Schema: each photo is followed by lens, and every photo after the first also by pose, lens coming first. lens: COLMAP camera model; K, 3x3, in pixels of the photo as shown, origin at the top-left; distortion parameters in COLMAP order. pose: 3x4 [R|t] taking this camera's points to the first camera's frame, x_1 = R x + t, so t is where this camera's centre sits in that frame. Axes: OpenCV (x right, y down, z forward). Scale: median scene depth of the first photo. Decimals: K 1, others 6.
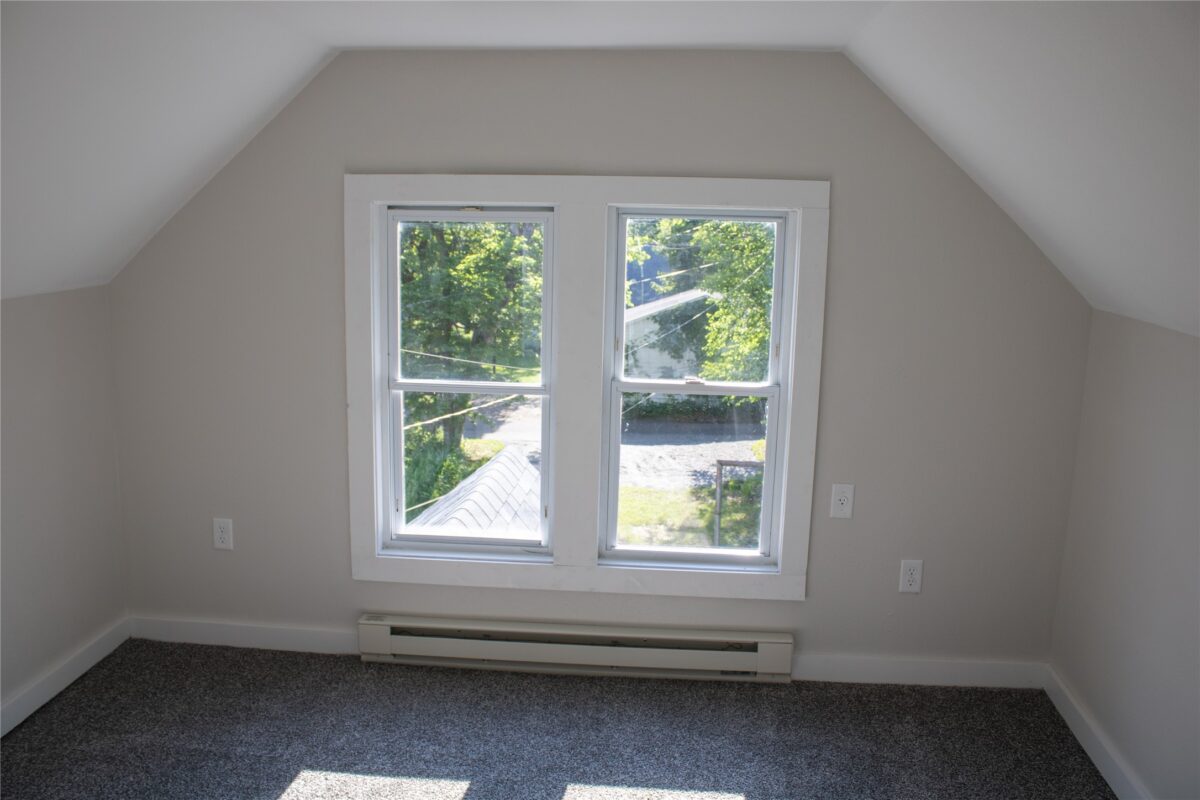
lens RADIAL K [[998.2, 0, 587.4], [0, 998.2, 404.0], [0, 0, 1]] dist [-0.167712, 0.151135]
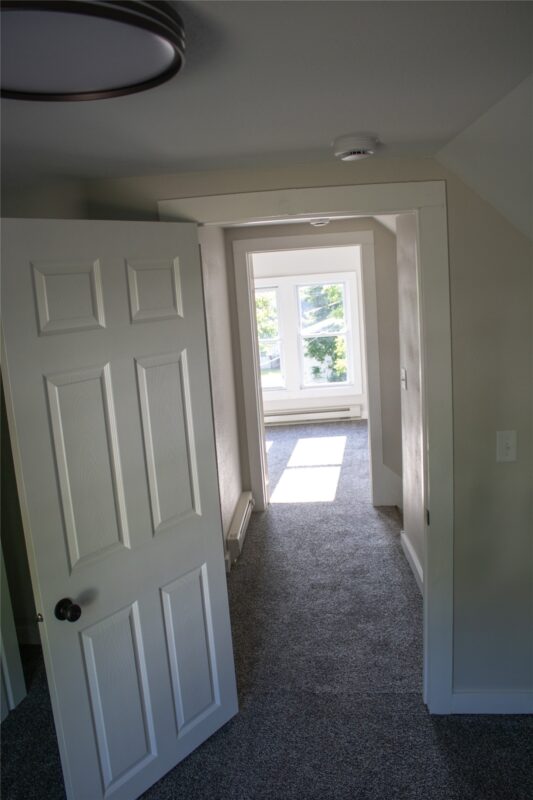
lens RADIAL K [[665.5, 0, 266.5], [0, 665.5, 400.0], [0, 0, 1]] dist [-0.167712, 0.151135]
pose [[0.995230, -0.097518, 0.002883, -0.013680], [0.097534, 0.995212, -0.006287, 0.023900], [-0.002256, 0.006538, 0.999976, -0.151077]]
